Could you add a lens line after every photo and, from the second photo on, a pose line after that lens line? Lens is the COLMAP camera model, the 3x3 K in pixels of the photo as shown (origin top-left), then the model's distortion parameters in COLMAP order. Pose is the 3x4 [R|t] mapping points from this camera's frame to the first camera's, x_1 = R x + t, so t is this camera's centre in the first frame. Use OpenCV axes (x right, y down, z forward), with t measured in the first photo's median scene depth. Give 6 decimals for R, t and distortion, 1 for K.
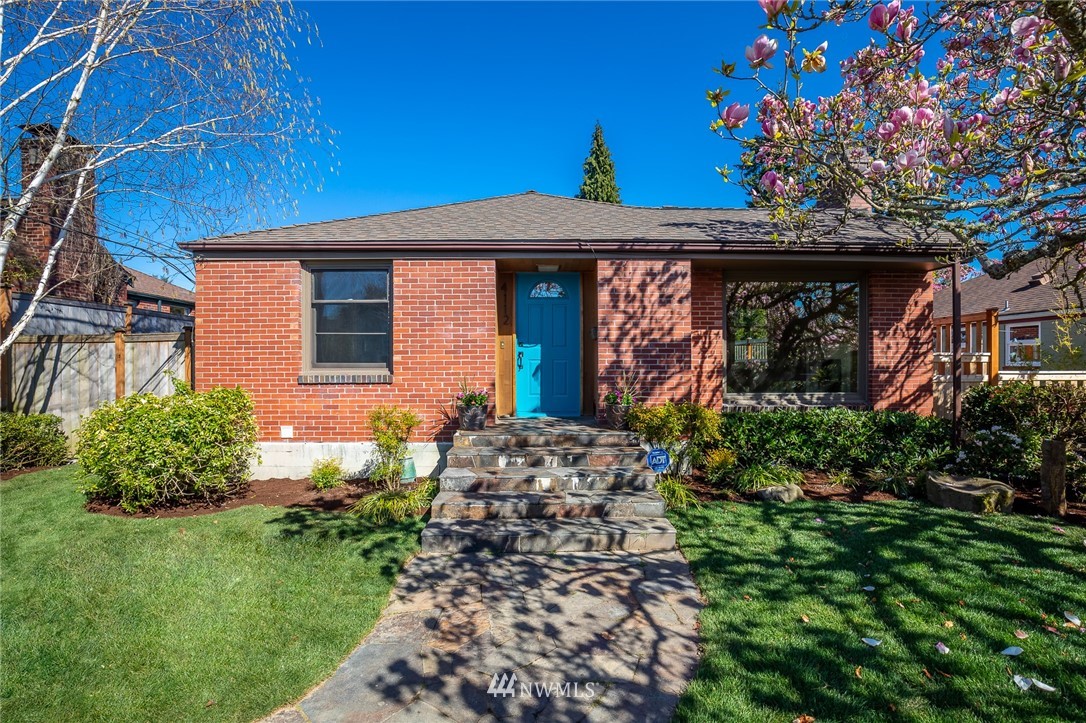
lens RADIAL K [[496.3, 0, 546.5], [0, 496.3, 365.0], [0, 0, 1]] dist [-0.029159, 0.000503]
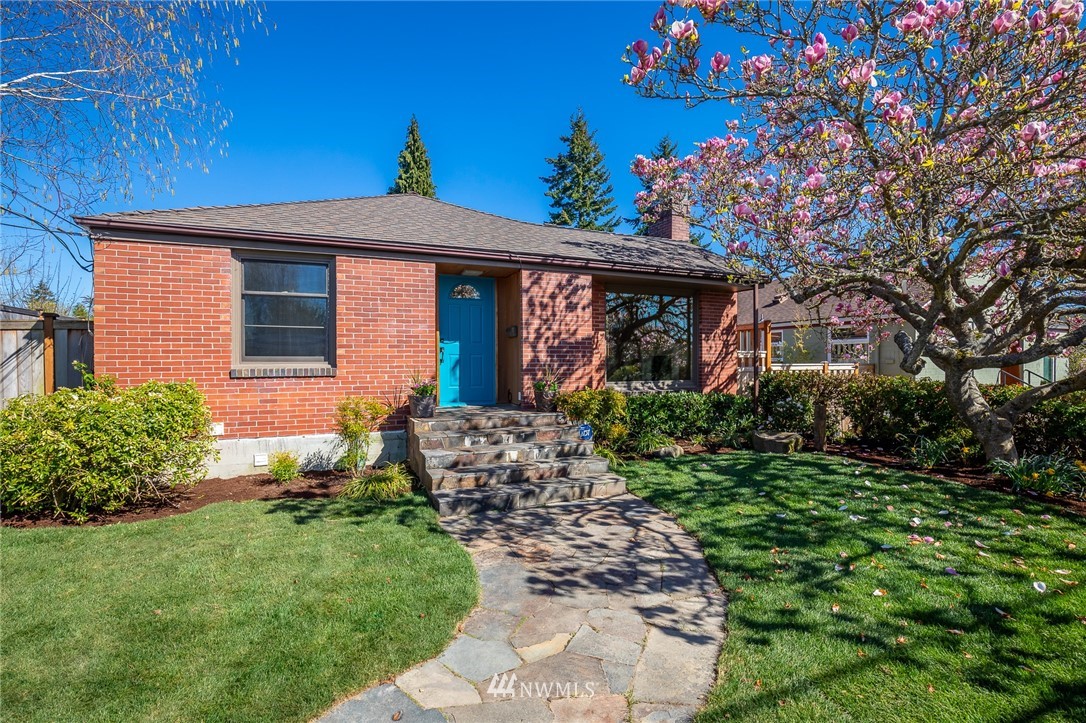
lens RADIAL K [[499.9, 0, 543.0], [0, 499.9, 361.5], [0, 0, 1]] dist [-0.030300, 0.000237]
pose [[0.920206, 0.000793, 0.391433, -0.319714], [0.000221, 0.999997, -0.002546, 0.008908], [-0.391434, 0.002429, 0.920203, -0.115754]]
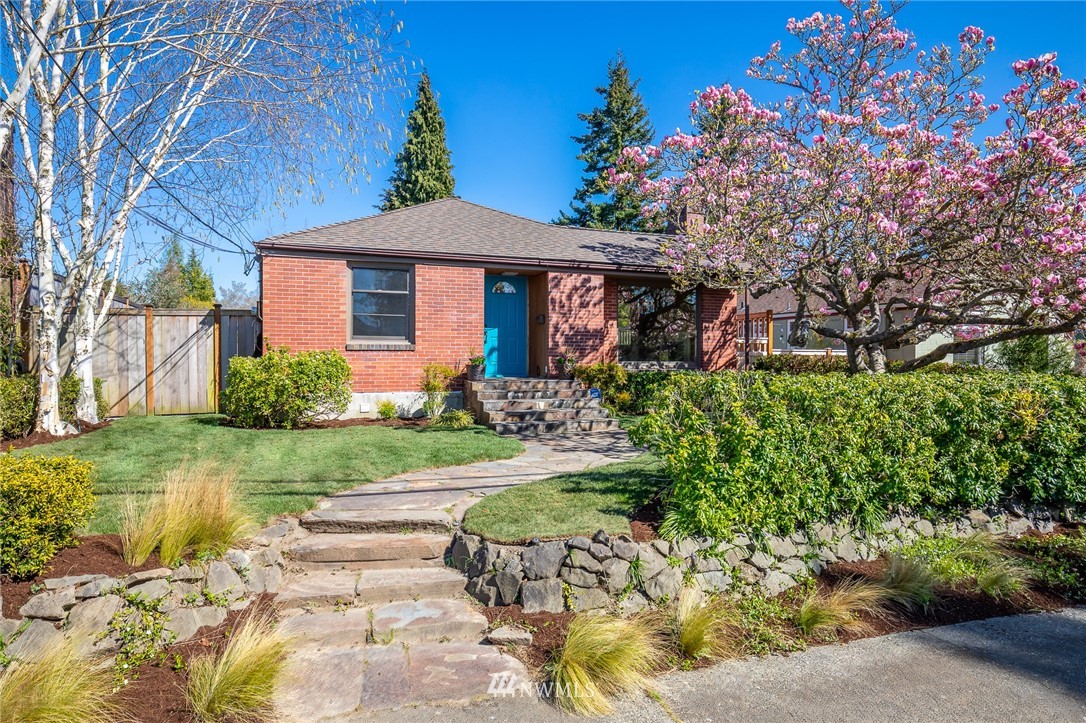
lens RADIAL K [[644.7, 0, 539.9], [0, 644.7, 358.1], [0, 0, 1]] dist [-0.003277, -0.000171]
pose [[0.940493, 0.007821, 0.339723, -0.603822], [-0.007233, 0.999969, -0.002996, 0.061141], [-0.339736, 0.000360, 0.940521, -0.873375]]
